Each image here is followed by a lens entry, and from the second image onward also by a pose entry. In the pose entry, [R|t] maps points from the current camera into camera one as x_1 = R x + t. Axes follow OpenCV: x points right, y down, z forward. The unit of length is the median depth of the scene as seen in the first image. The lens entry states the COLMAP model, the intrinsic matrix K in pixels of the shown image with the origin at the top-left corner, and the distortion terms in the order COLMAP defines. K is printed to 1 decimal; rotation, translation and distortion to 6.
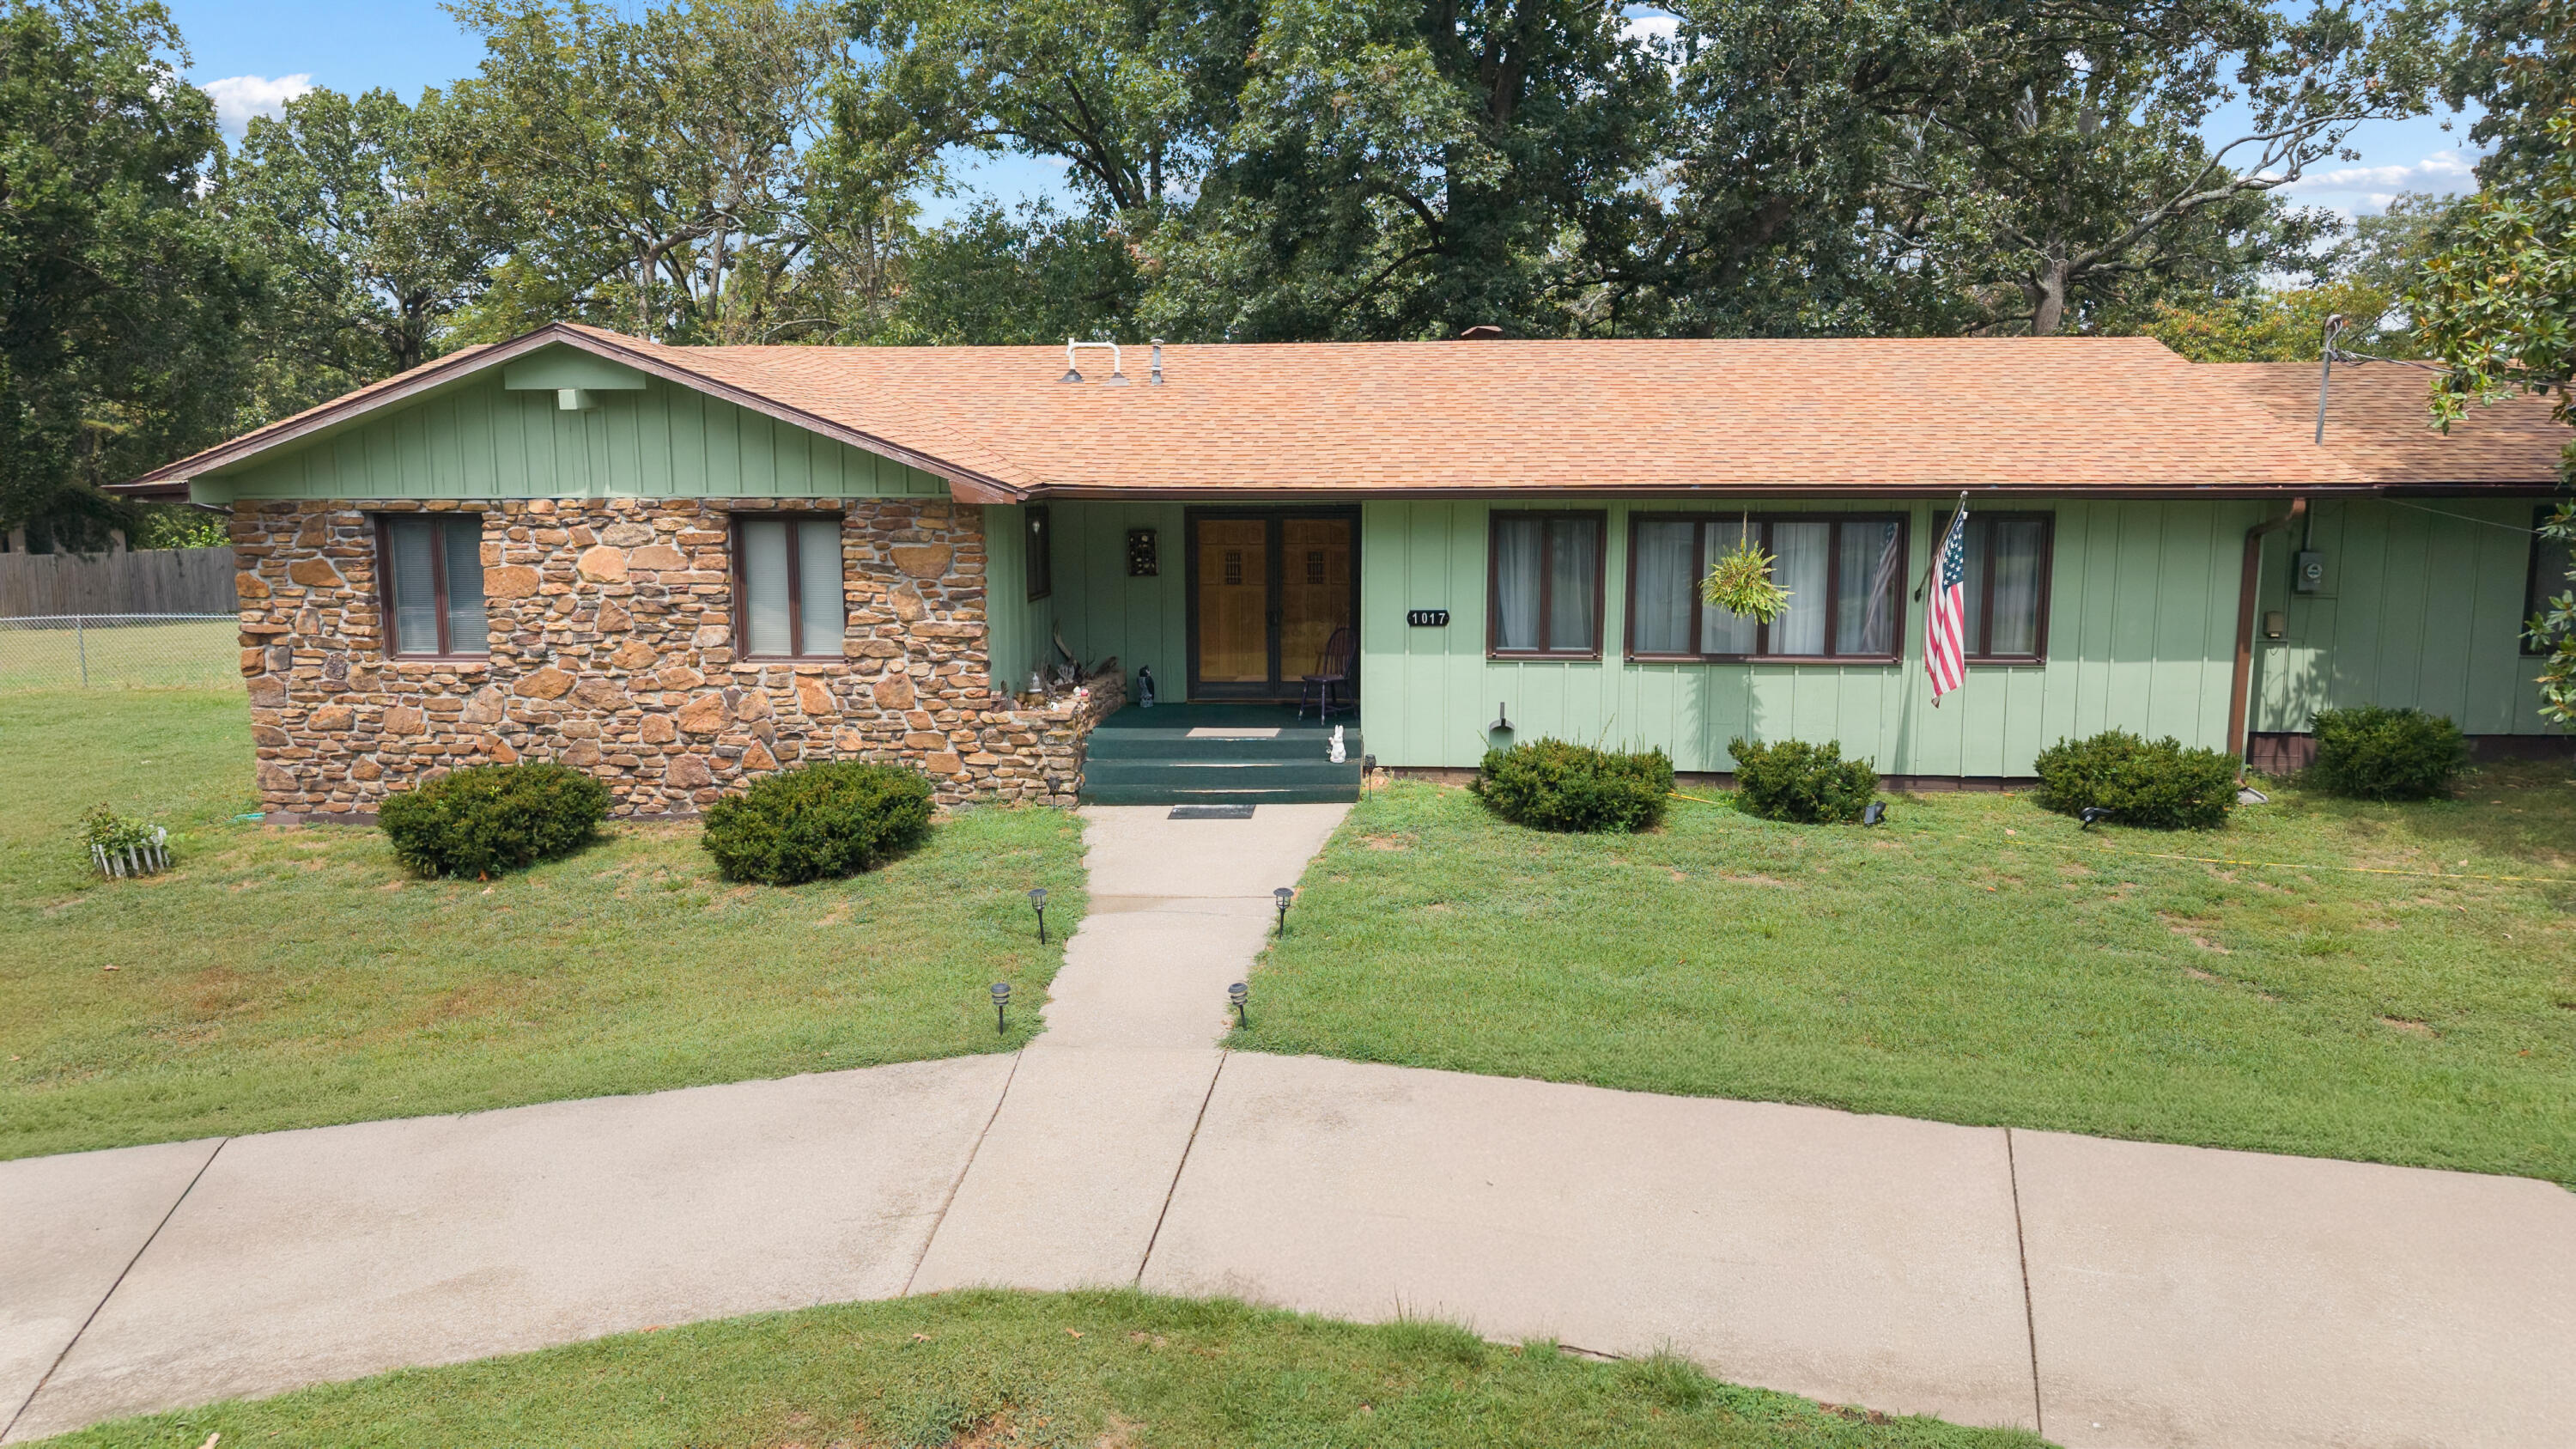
lens RADIAL K [[1712.2, 0, 1282.4], [0, 1712.2, 731.7], [0, 0, 1]] dist [0.000427, -0.002694]
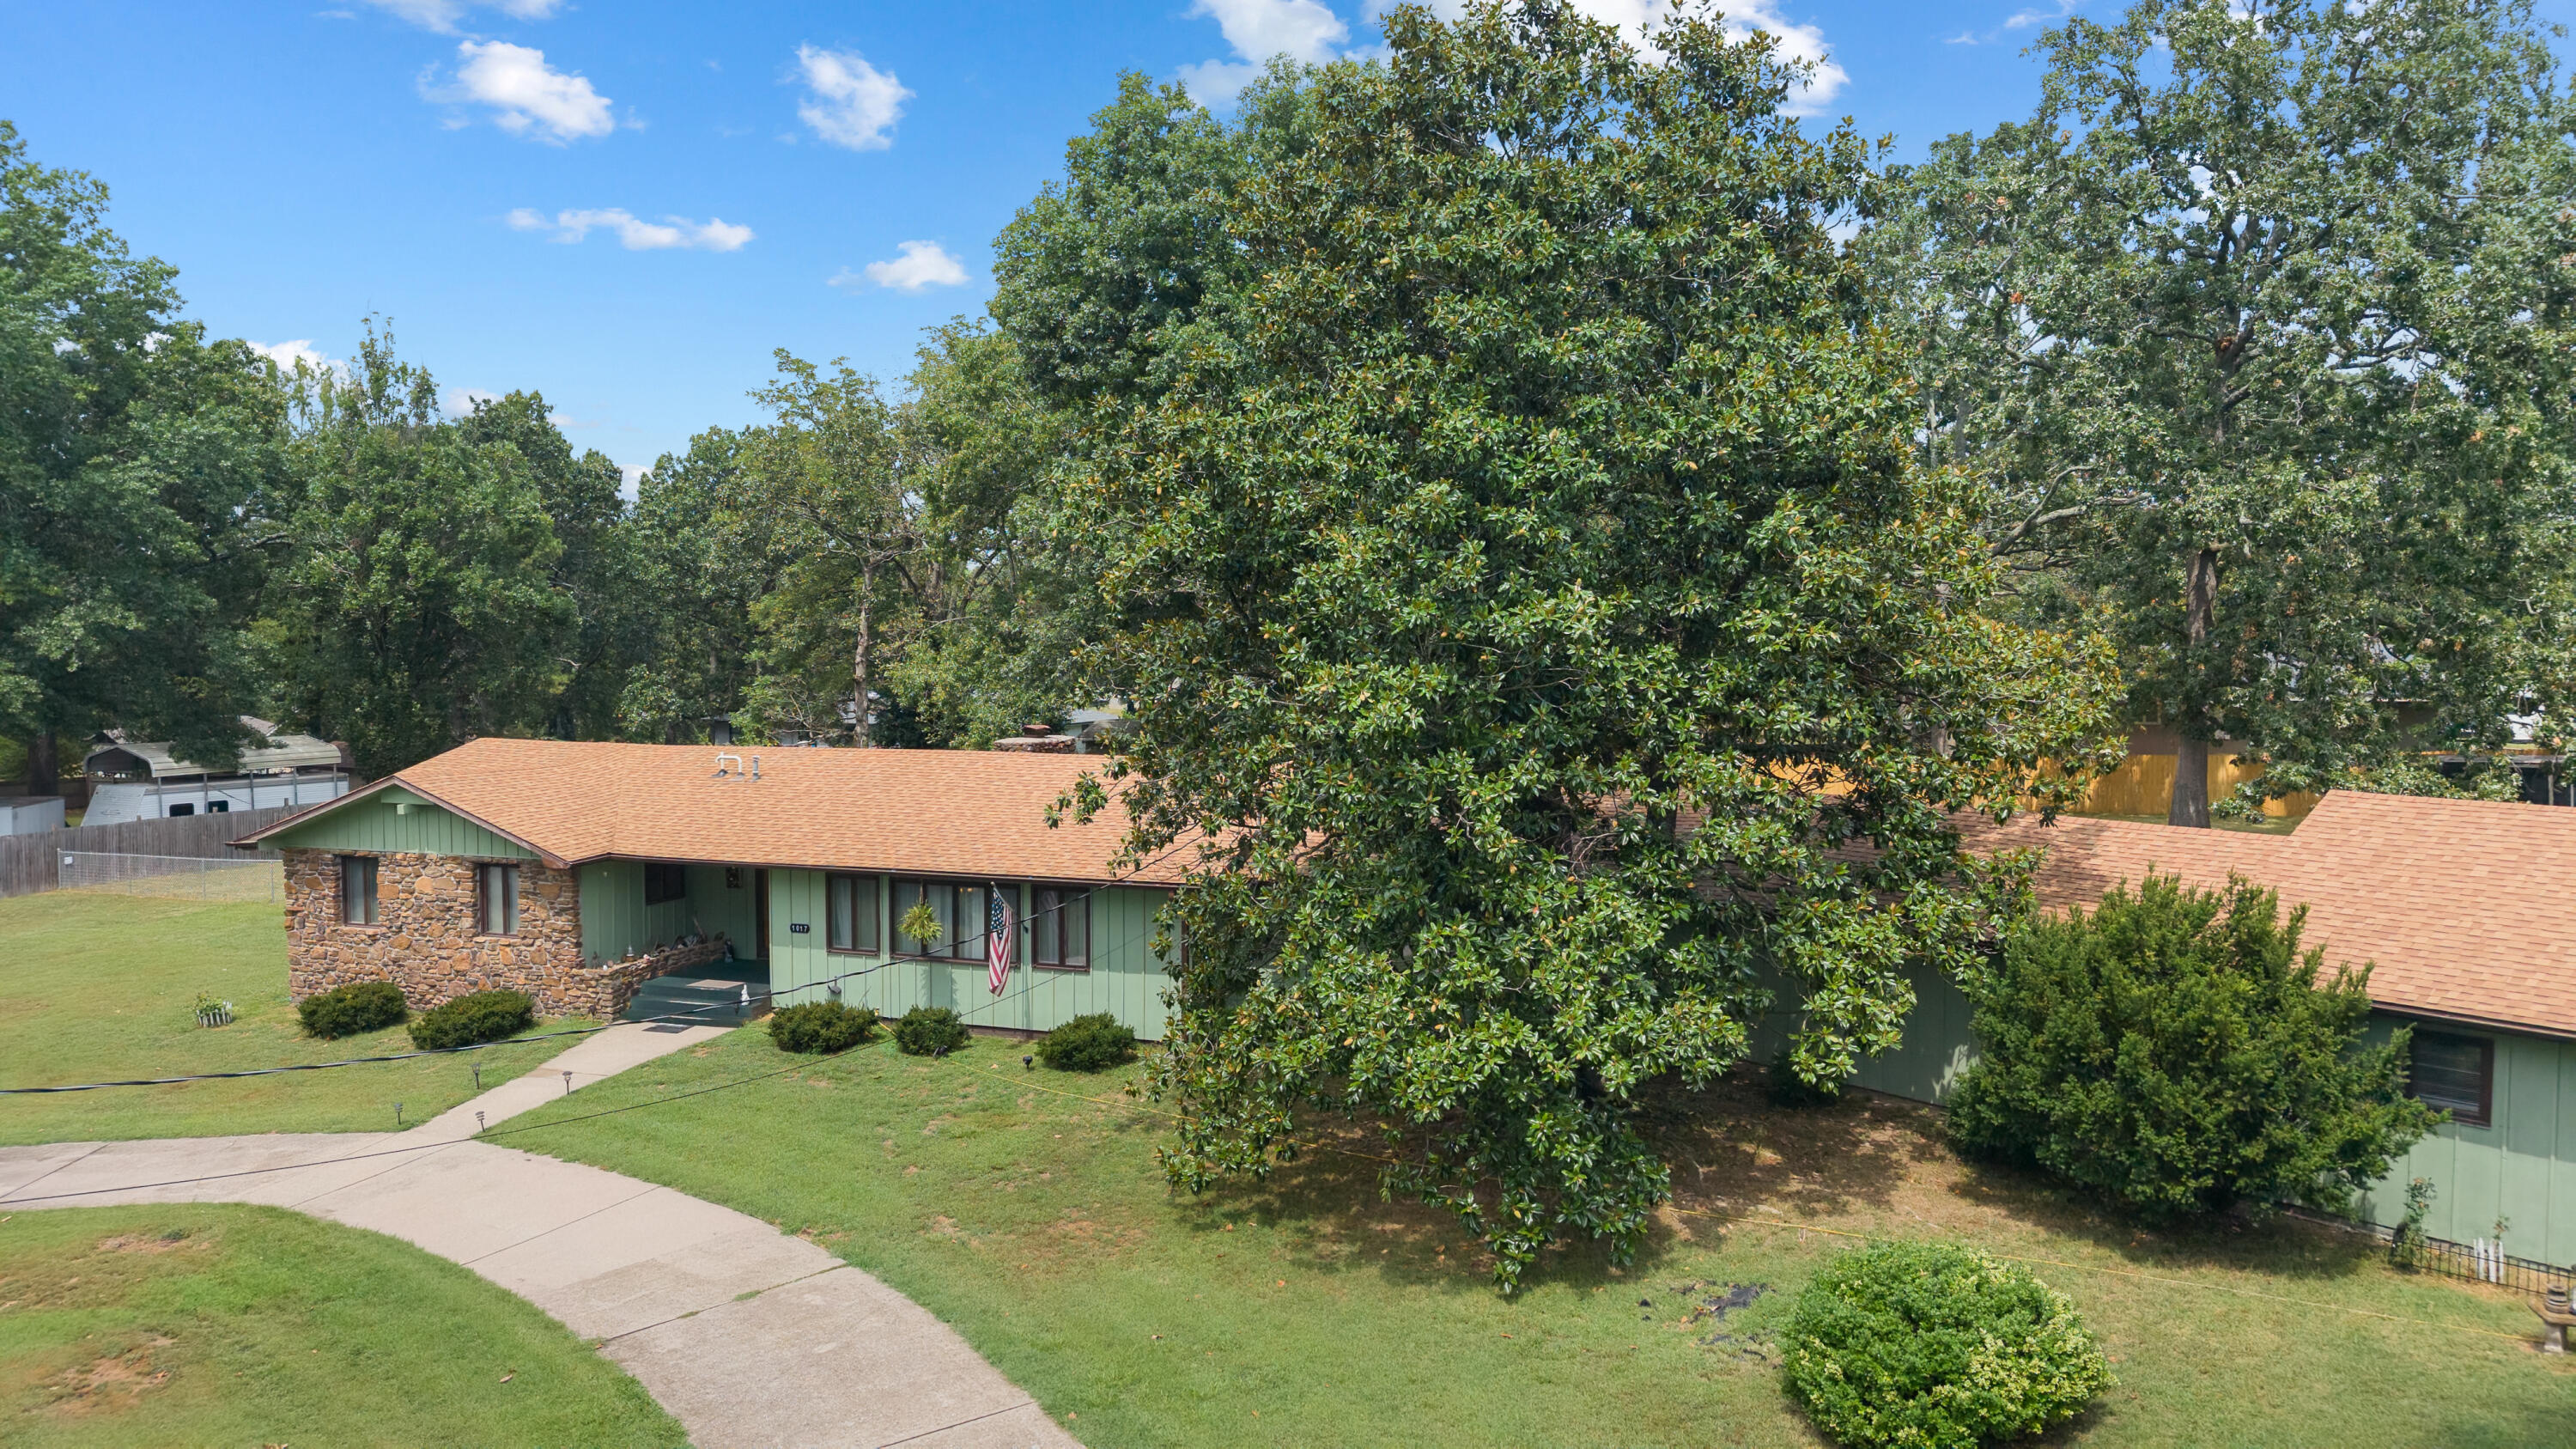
lens RADIAL K [[1712.2, 0, 1271.7], [0, 1712.2, 720.8], [0, 0, 1]] dist [0.000427, -0.002694]
pose [[0.957545, 0.012697, -0.288004, 1.141794], [-0.041319, 0.994760, -0.093521, -0.142255], [0.285307, 0.101451, 0.953052, -0.666748]]
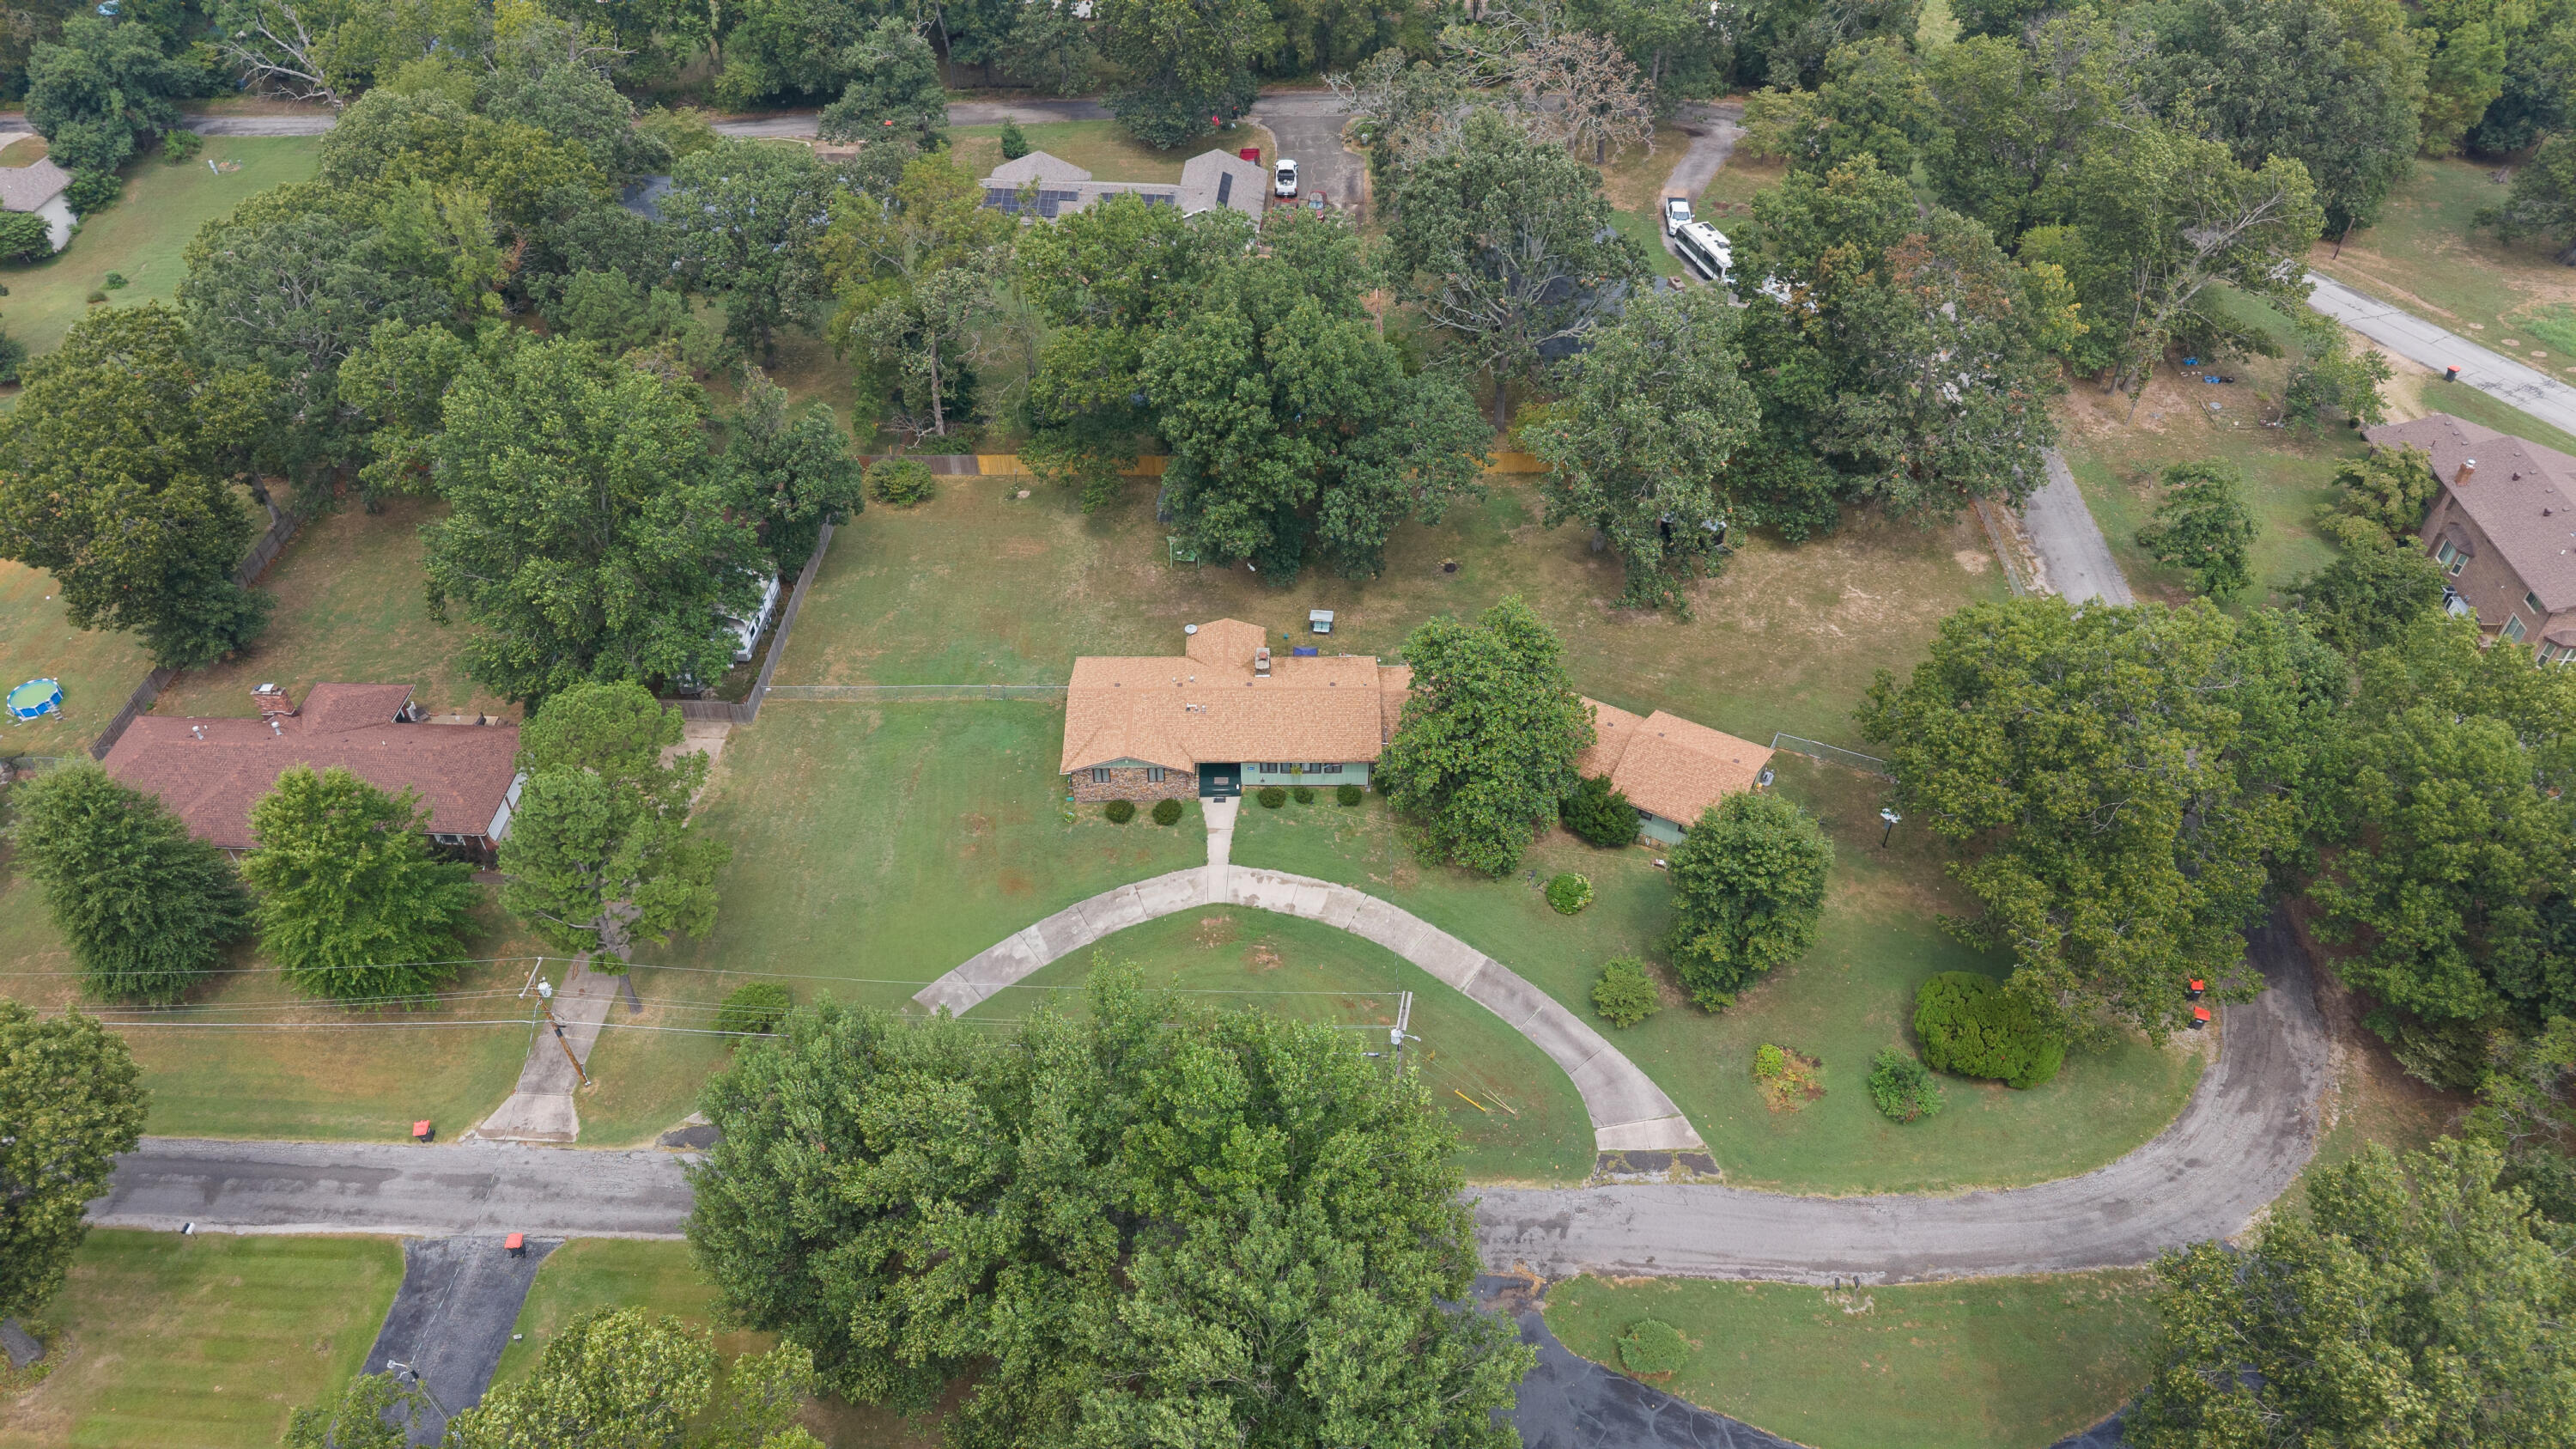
lens RADIAL K [[1712.2, 0, 1223.0], [0, 1712.2, 697.7], [0, 0, 1]] dist [0.000427, -0.002694]
pose [[0.998572, -0.046971, 0.025458, -0.181149], [0.025537, 0.838180, 0.544796, -3.982656], [-0.046928, -0.543368, 0.838182, -4.470766]]
